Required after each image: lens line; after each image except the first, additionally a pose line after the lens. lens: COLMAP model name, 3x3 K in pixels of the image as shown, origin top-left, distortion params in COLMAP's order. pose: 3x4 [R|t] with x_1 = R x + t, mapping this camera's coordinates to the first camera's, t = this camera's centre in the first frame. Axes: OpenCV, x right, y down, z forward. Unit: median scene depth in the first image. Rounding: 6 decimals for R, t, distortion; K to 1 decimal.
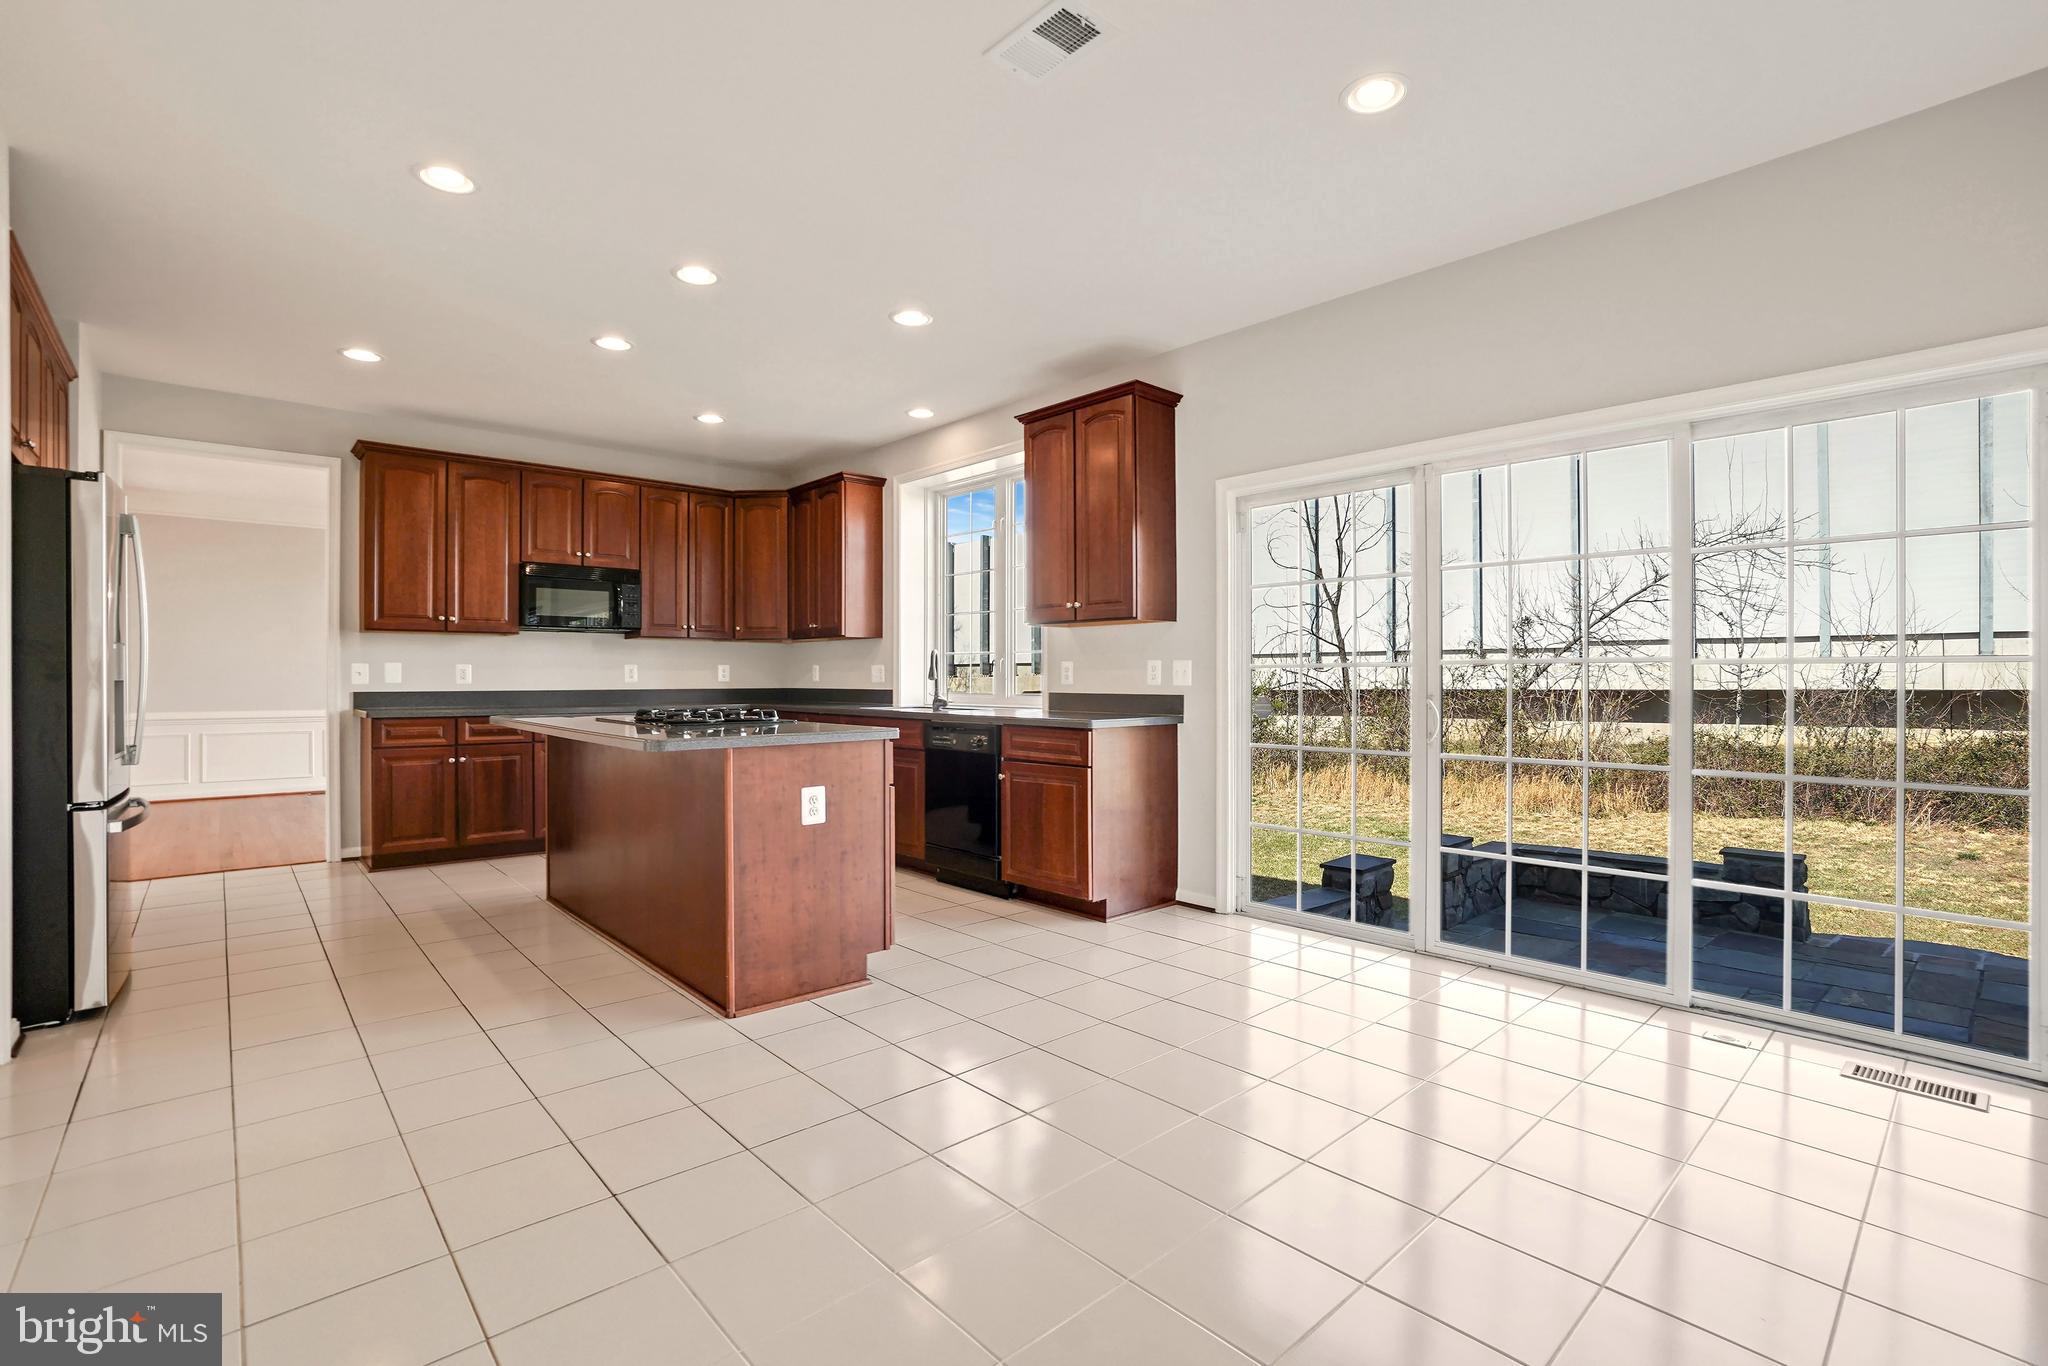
lens RADIAL K [[913.4, 0, 1023.1], [0, 913.4, 676.0], [0, 0, 1]] dist [-0.029871, 0.001115]
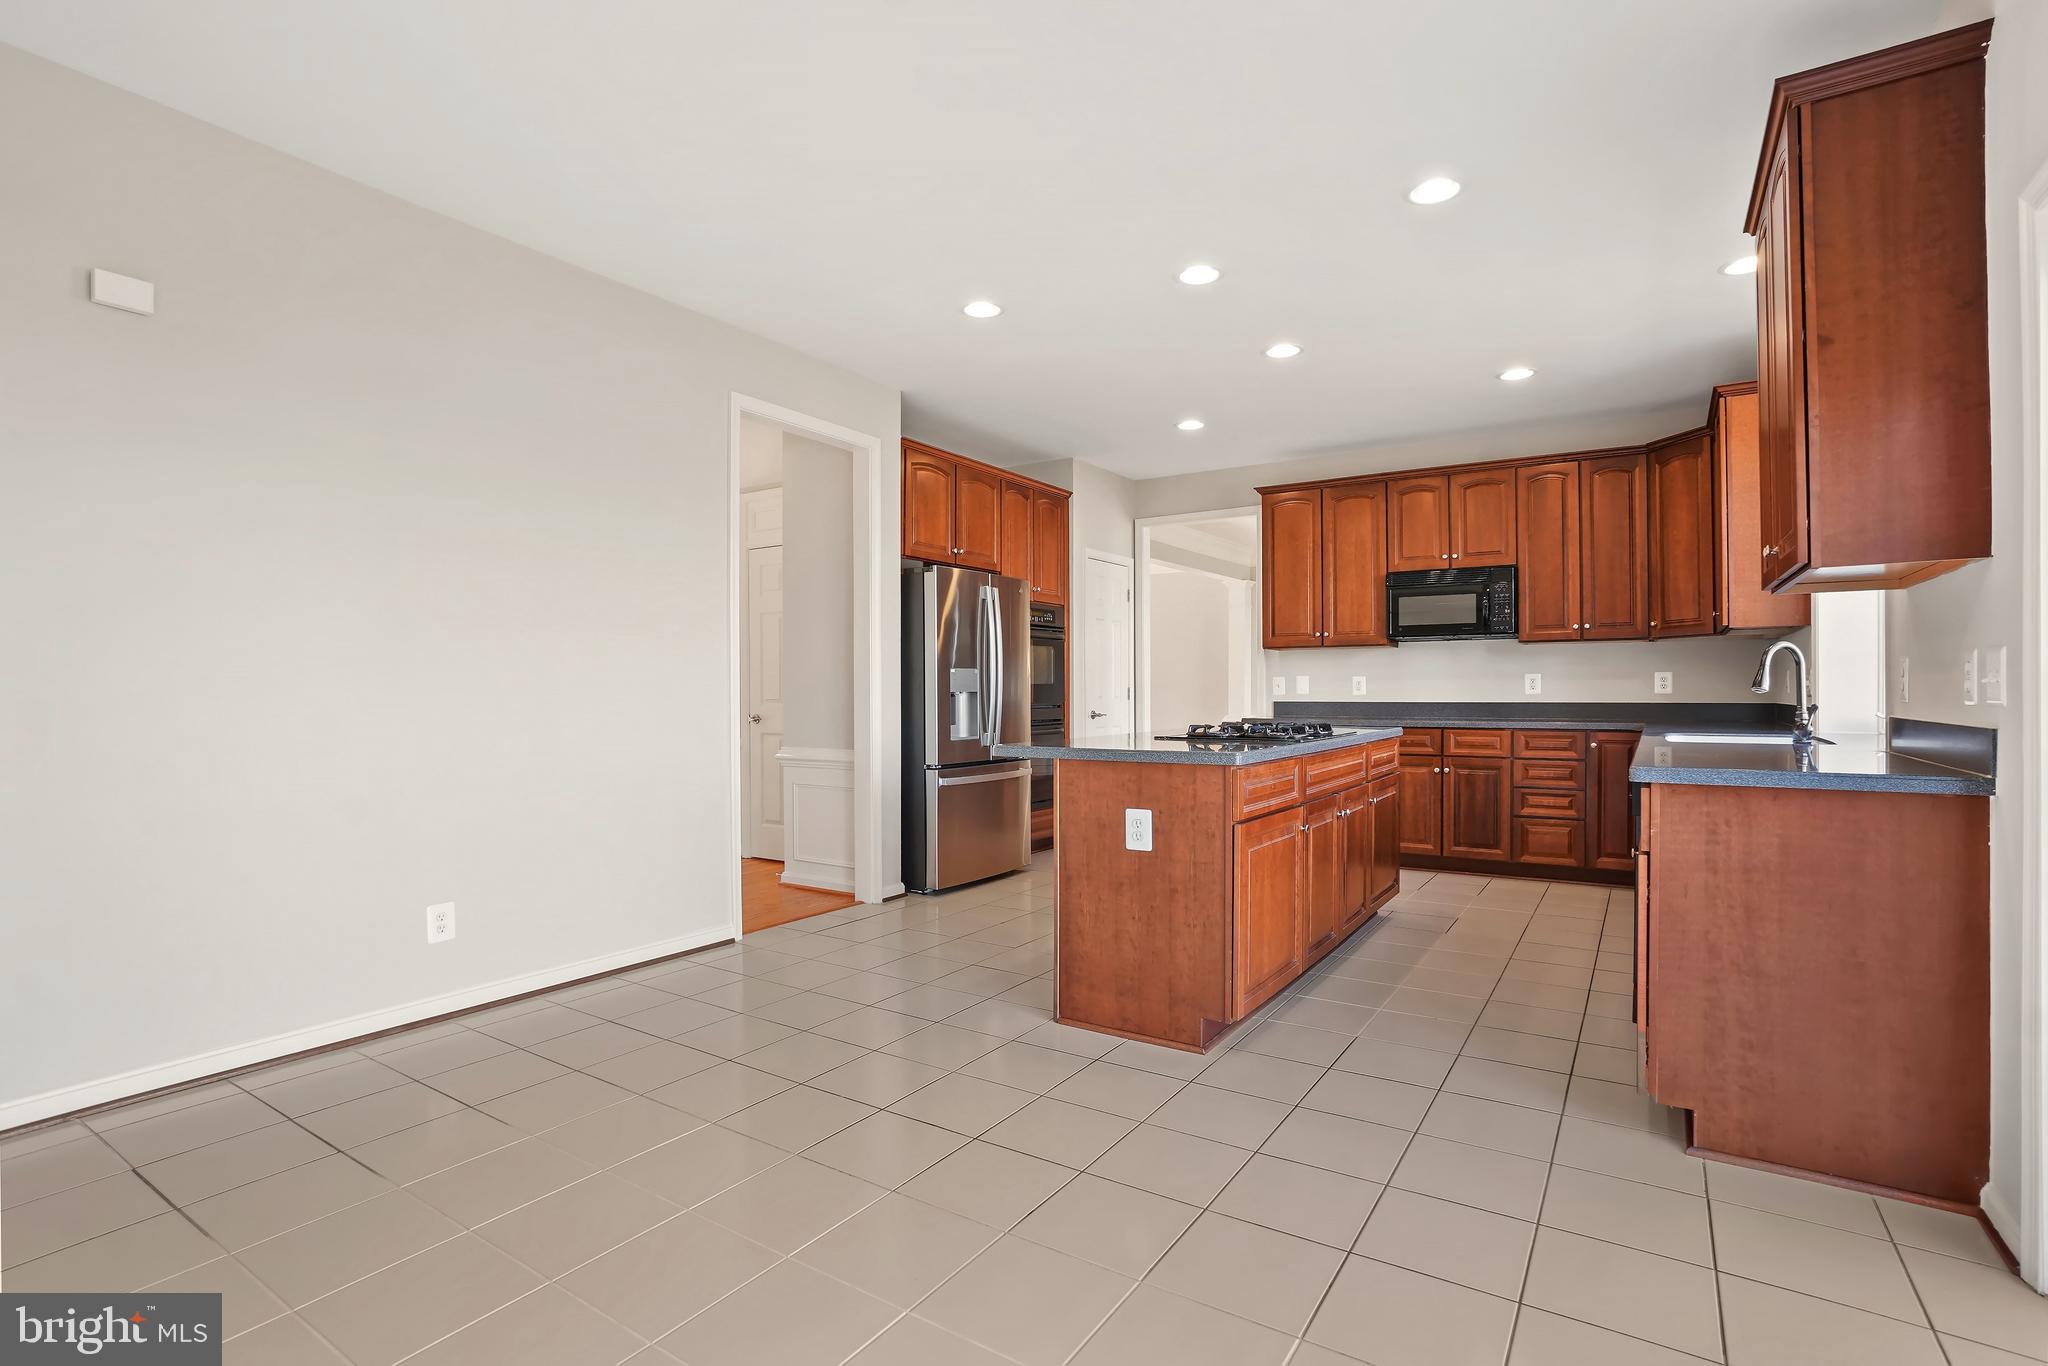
lens RADIAL K [[957.1, 0, 1029.2], [0, 957.1, 672.8], [0, 0, 1]] dist [-0.000495, 0.000307]
pose [[0.261344, -0.016161, -0.965110, 0.356742], [0.003356, 0.999869, -0.015834, -0.000835], [0.965240, 0.000899, 0.261364, 0.338138]]
